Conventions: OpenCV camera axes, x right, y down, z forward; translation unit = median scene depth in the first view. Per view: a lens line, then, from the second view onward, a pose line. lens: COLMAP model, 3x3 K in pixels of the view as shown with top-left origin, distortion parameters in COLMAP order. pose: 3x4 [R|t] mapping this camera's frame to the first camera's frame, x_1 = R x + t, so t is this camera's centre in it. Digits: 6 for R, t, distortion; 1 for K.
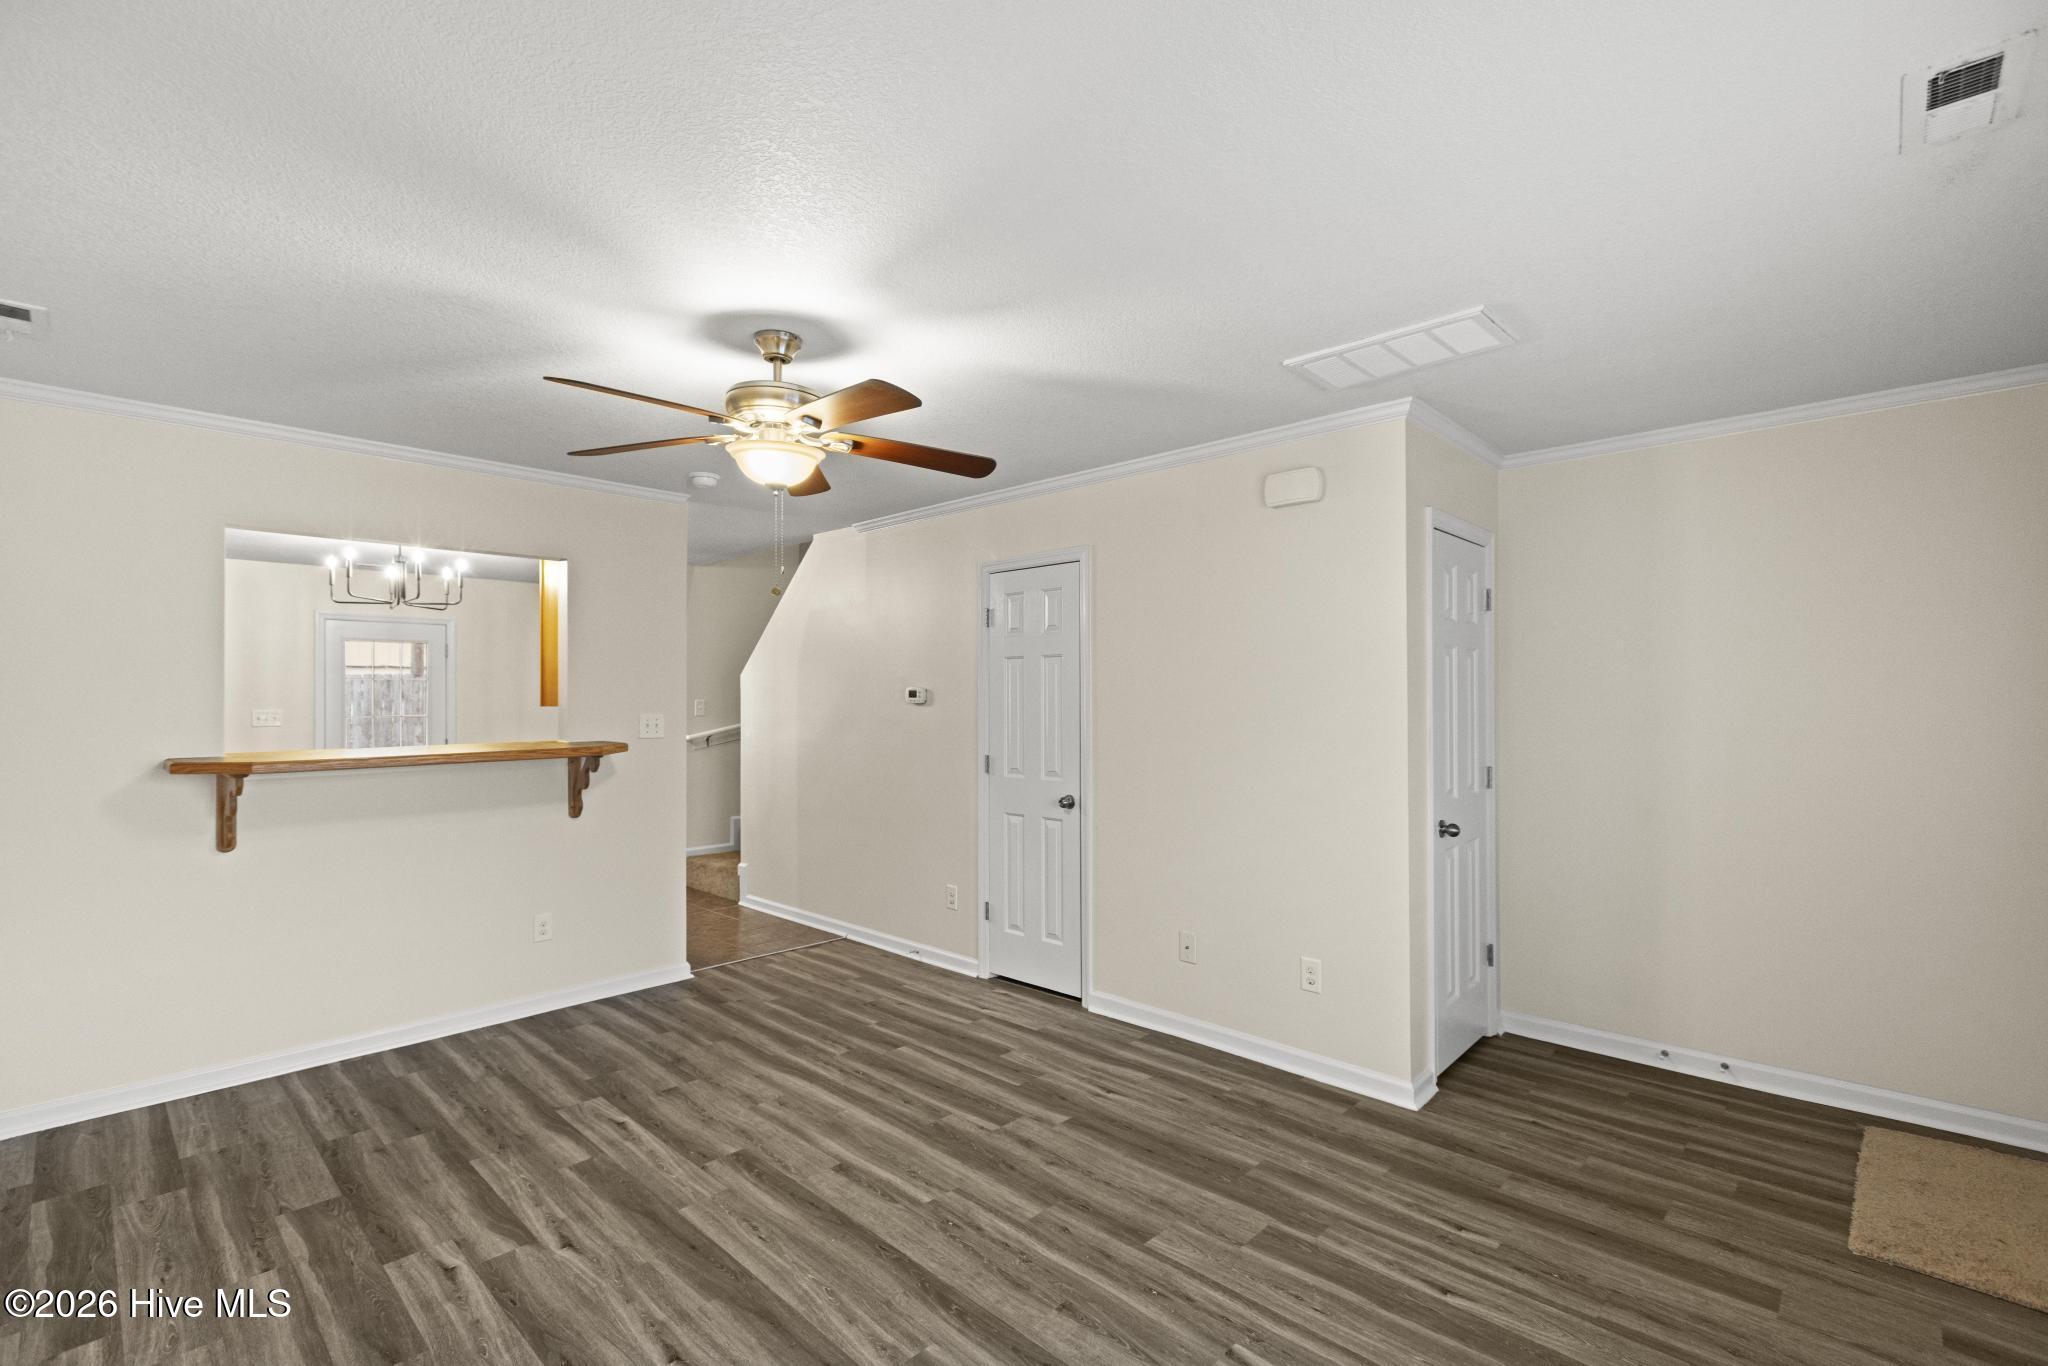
lens RADIAL K [[917.5, 0, 1050.2], [0, 917.5, 690.6], [0, 0, 1]] dist [0.003365, -0.001577]
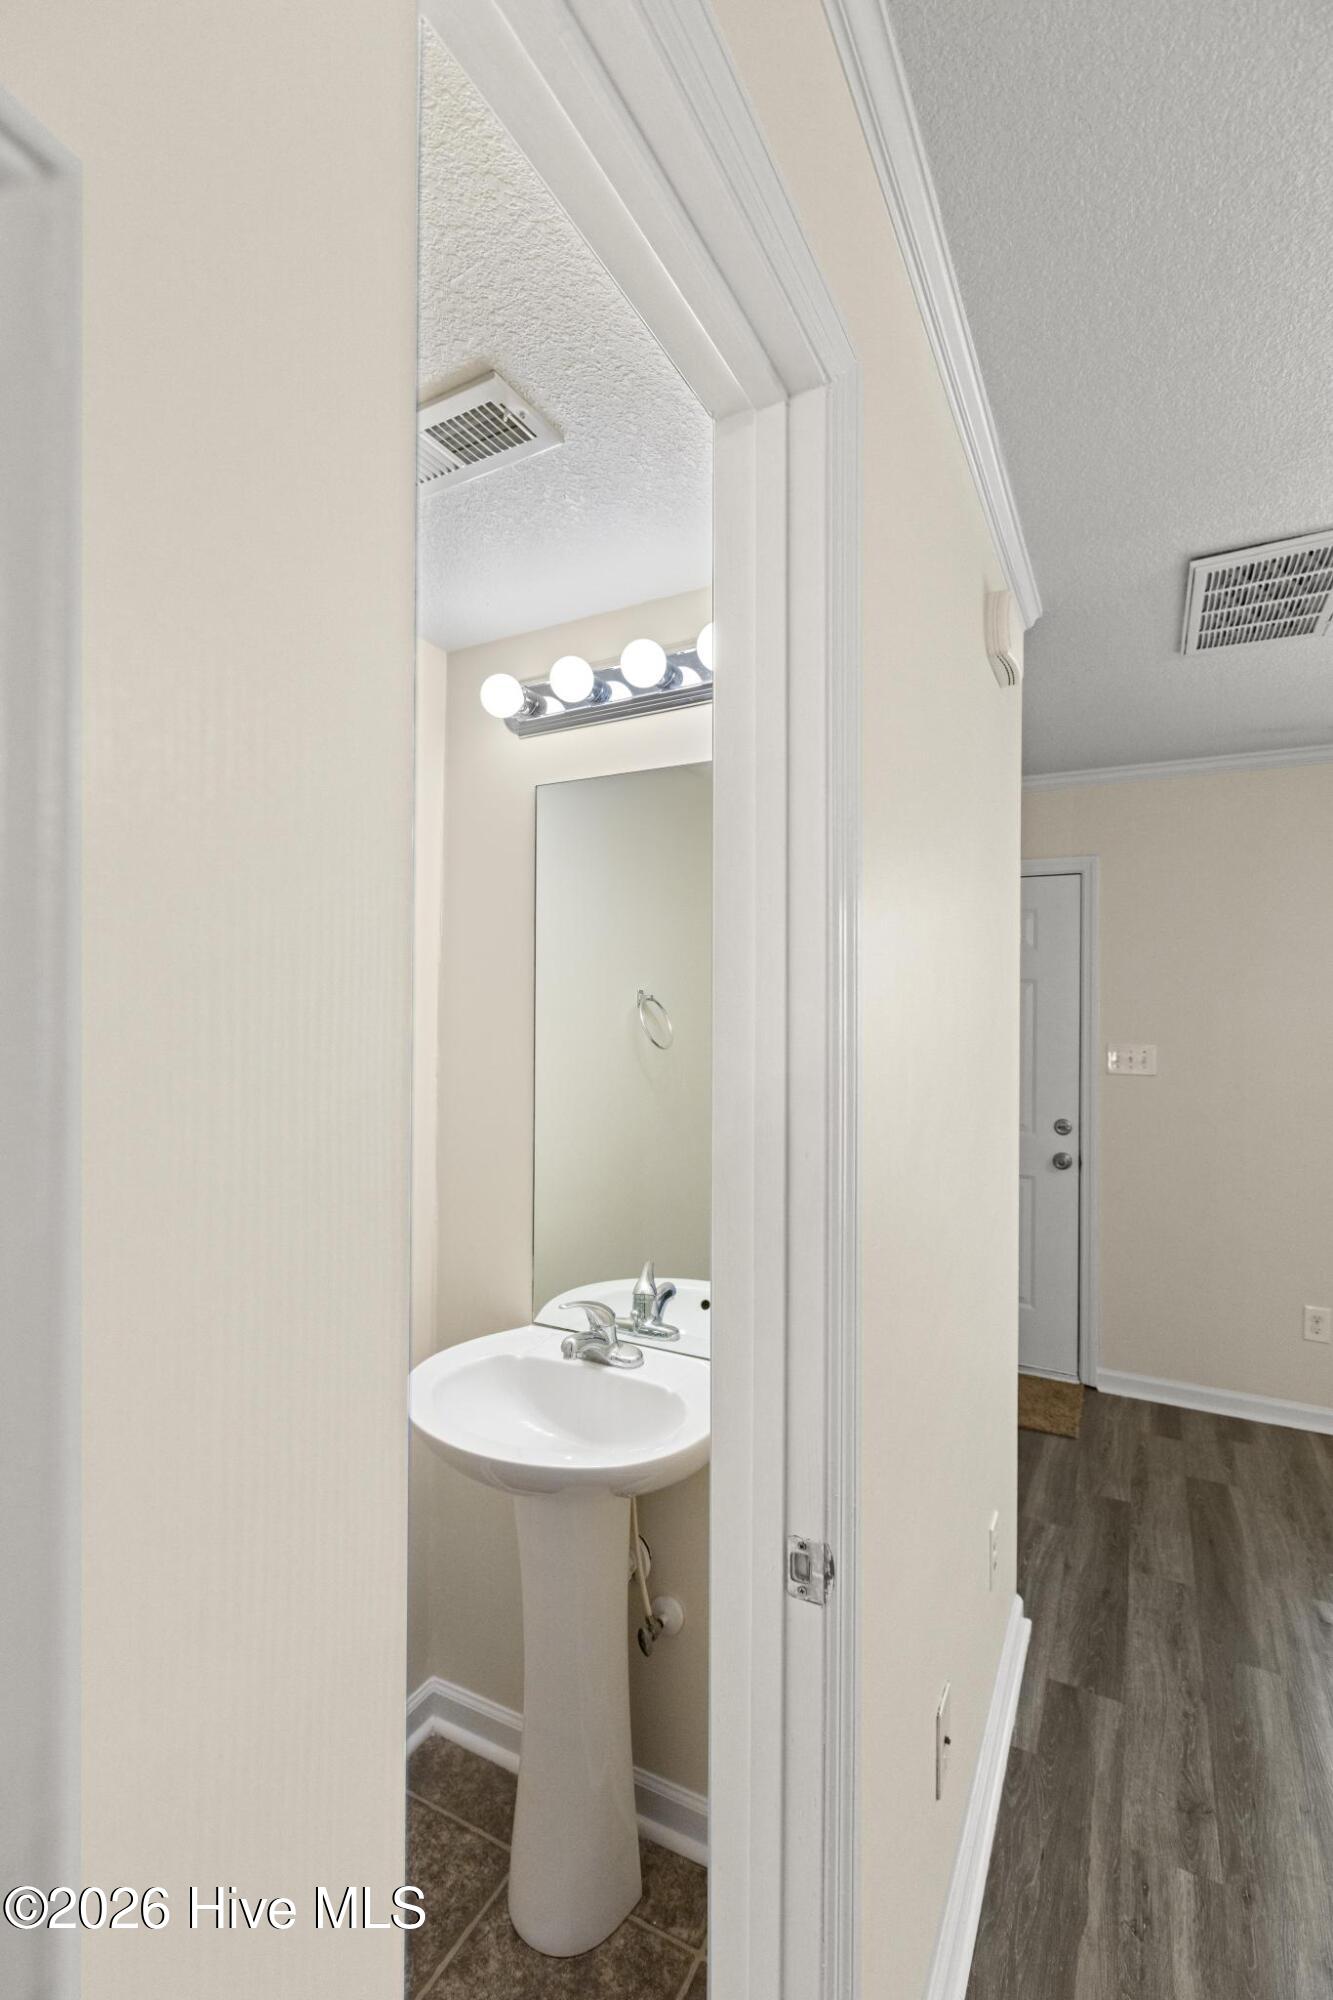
lens RADIAL K [[896.0, 0, 641.8], [0, 896.0, 1002.1], [0, 0, 1]] dist [0.003365, -0.001577]
pose [[-0.240139, 0.010014, 0.970687, -0.221261], [-0.015895, 0.999772, -0.014246, -0.004518], [-0.970608, -0.018850, -0.239925, 1.606655]]
